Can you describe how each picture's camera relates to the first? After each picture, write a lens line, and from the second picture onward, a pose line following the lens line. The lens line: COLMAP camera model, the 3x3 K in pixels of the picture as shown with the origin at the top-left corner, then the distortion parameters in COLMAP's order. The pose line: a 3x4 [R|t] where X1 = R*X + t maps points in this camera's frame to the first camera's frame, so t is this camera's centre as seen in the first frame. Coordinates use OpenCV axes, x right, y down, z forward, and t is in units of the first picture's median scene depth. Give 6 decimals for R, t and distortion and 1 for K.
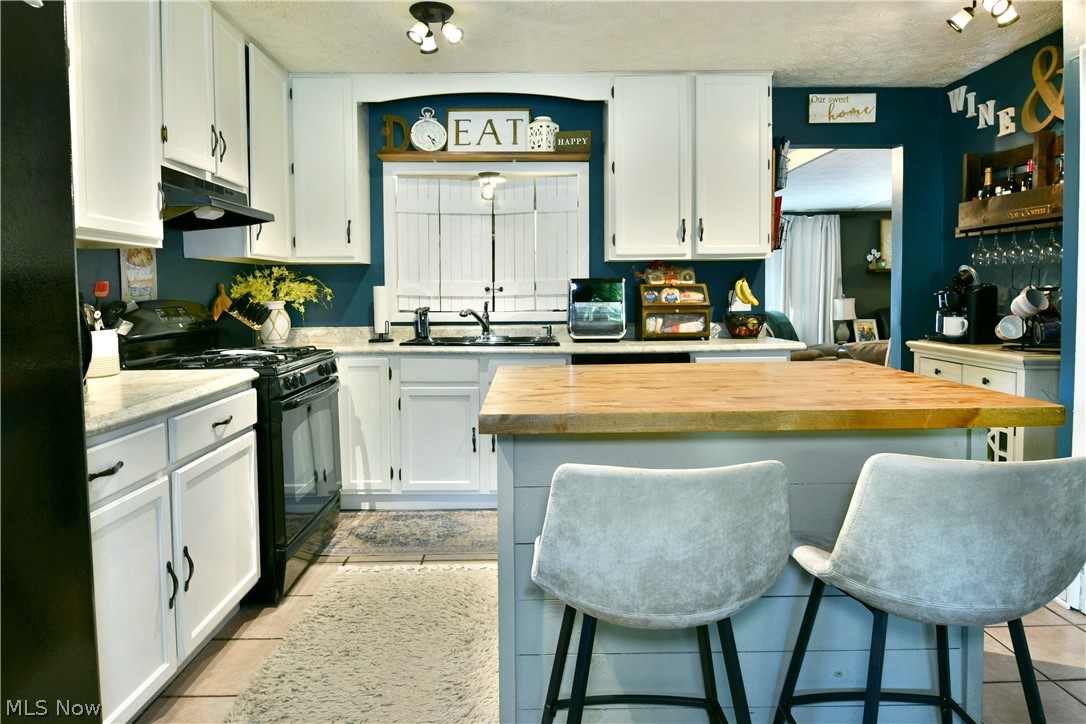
lens RADIAL K [[659.8, 0, 497.5], [0, 659.8, 328.4], [0, 0, 1]] dist [-0.006367, -0.001833]
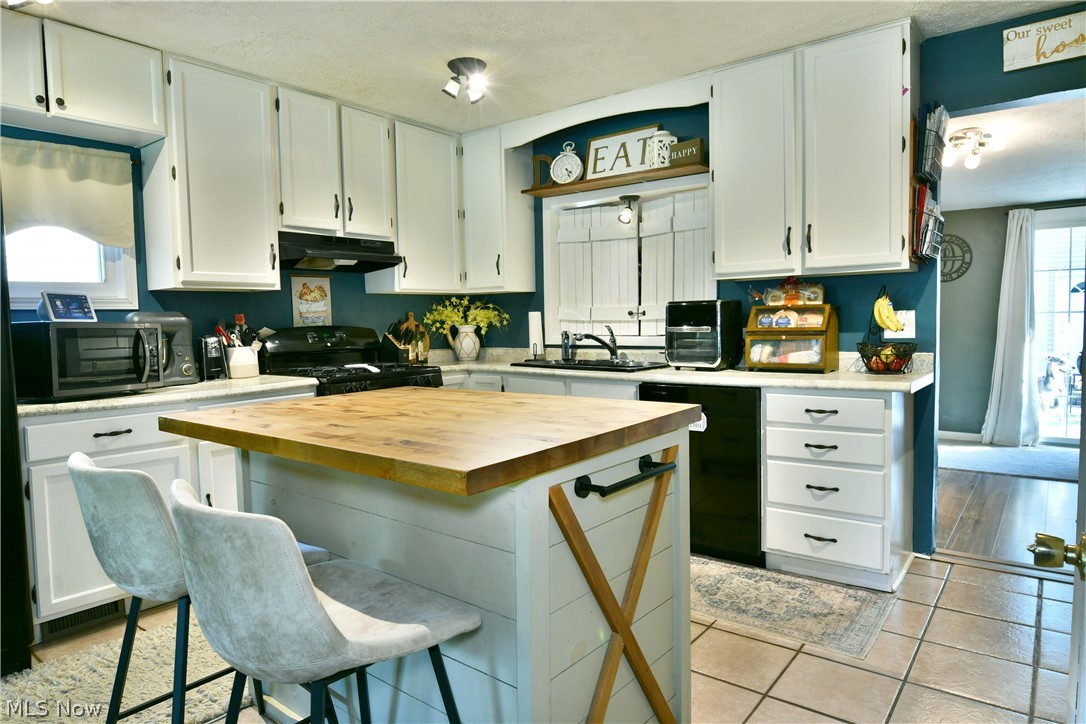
lens RADIAL K [[638.1, 0, 543.0], [0, 638.1, 362.0], [0, 0, 1]] dist [-0.008828, -0.002279]
pose [[0.796934, 0.033866, -0.603117, 0.520945], [-0.020492, 0.999368, 0.029039, -0.012333], [0.603719, -0.010783, 0.797124, 0.168313]]
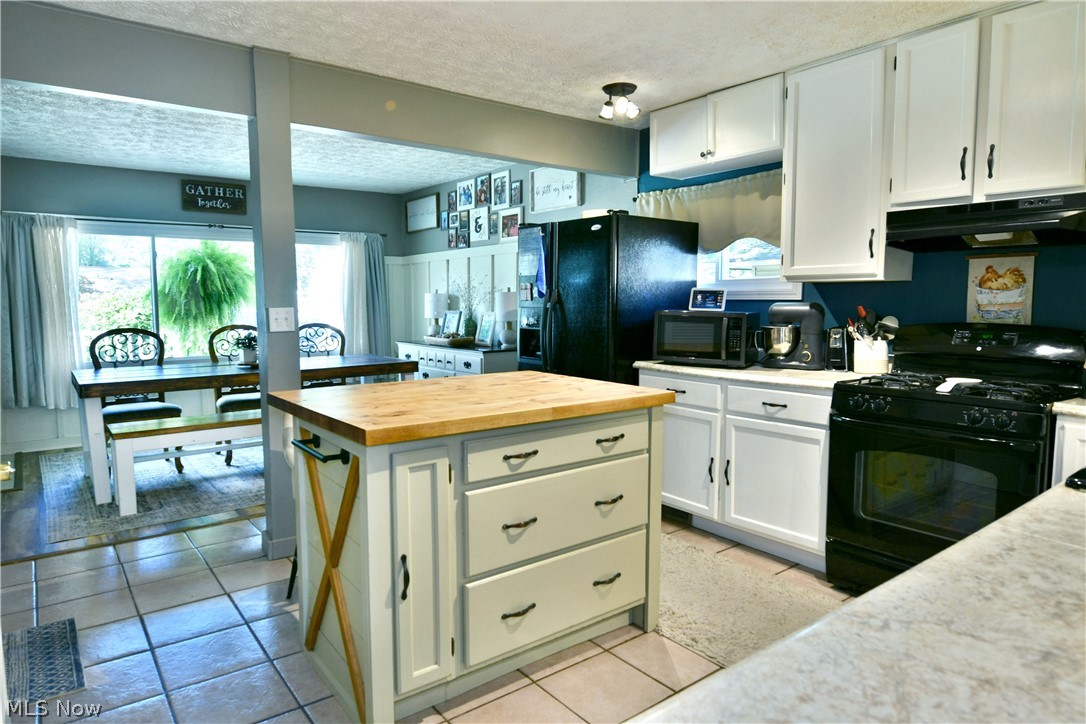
lens RADIAL K [[638.1, 0, 543.0], [0, 638.1, 362.0], [0, 0, 1]] dist [-0.008828, -0.002279]
pose [[-0.754014, 0.071034, -0.653006, 0.521667], [-0.030615, 0.989255, 0.142962, -0.080812], [0.656145, 0.127787, -0.743737, 1.005618]]
